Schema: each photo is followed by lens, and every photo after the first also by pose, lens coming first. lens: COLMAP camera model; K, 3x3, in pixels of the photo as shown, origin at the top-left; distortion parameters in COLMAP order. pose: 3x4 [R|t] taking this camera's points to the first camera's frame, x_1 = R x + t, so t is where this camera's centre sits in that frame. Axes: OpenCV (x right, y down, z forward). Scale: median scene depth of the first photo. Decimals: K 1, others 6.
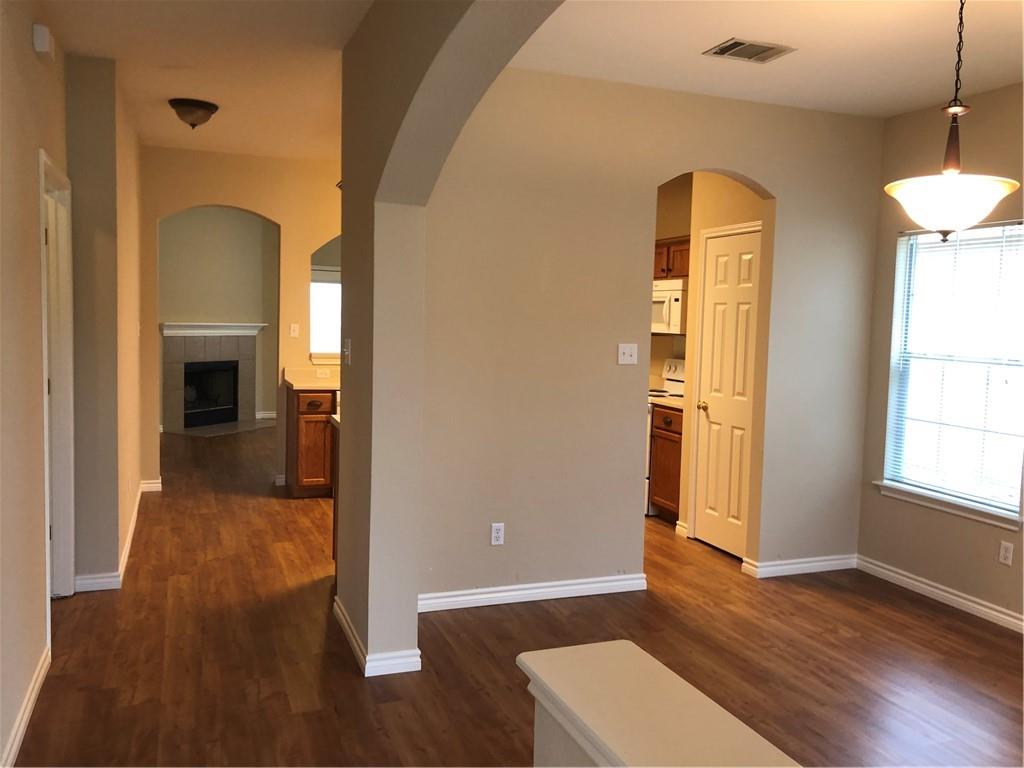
lens RADIAL K [[836.0, 0, 513.5], [0, 836.0, 381.0], [0, 0, 1]] dist [0.008431, 0.015753]
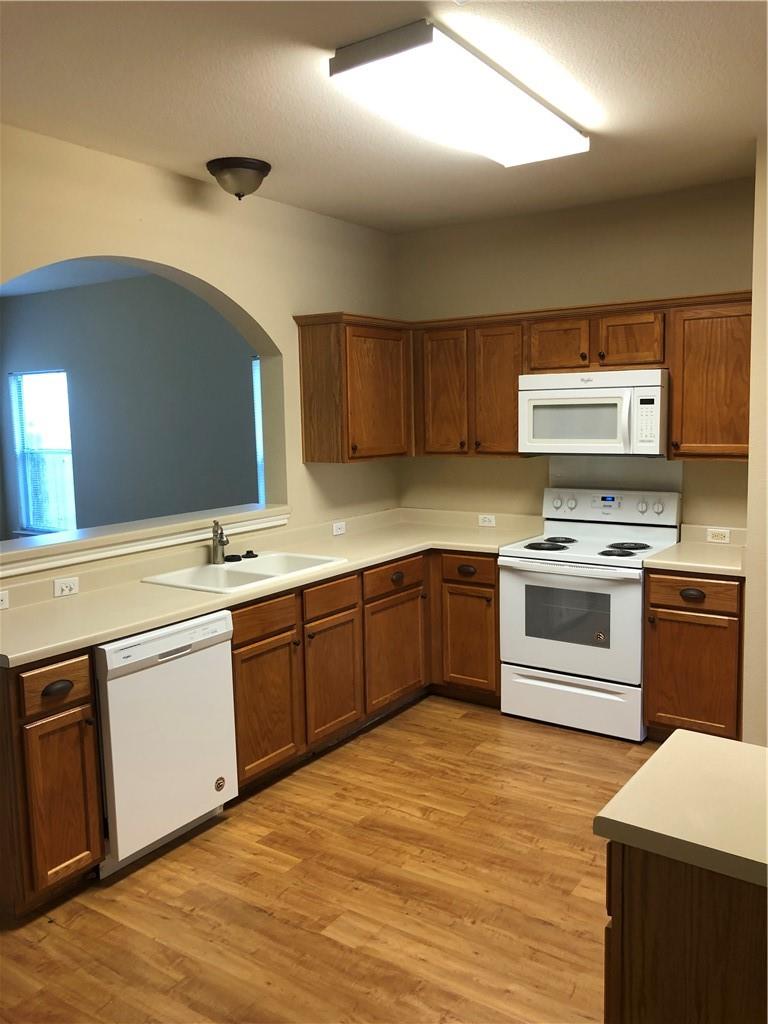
lens RADIAL K [[836.0, 0, 386.1], [0, 836.0, 506.1], [0, 0, 1]] dist [0.008431, 0.015753]
pose [[0.827240, -0.115955, 0.549754, -0.448321], [0.090894, 0.993202, 0.072715, -0.111146], [-0.554448, -0.010184, 0.832156, 0.777766]]
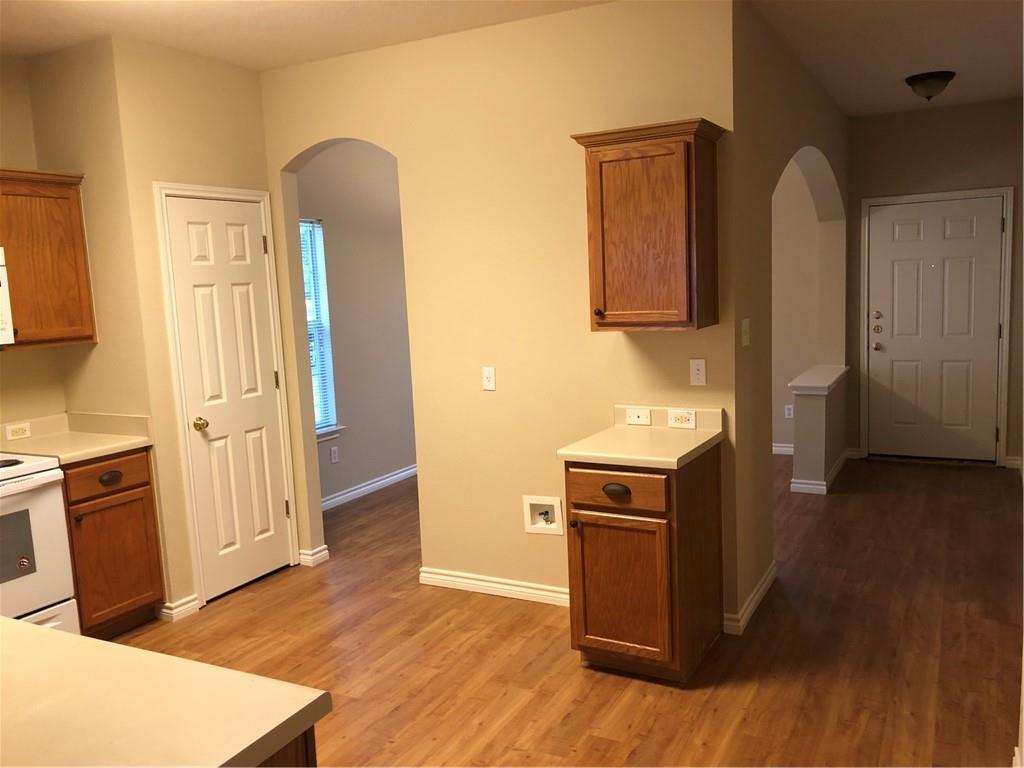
lens RADIAL K [[836.0, 0, 519.4], [0, 836.0, 390.3], [0, 0, 1]] dist [0.008431, 0.015753]
pose [[-0.652812, -0.103279, 0.750446, -0.613421], [0.081224, 0.975408, 0.204895, -0.153348], [-0.753152, 0.194712, -0.628370, 1.476977]]
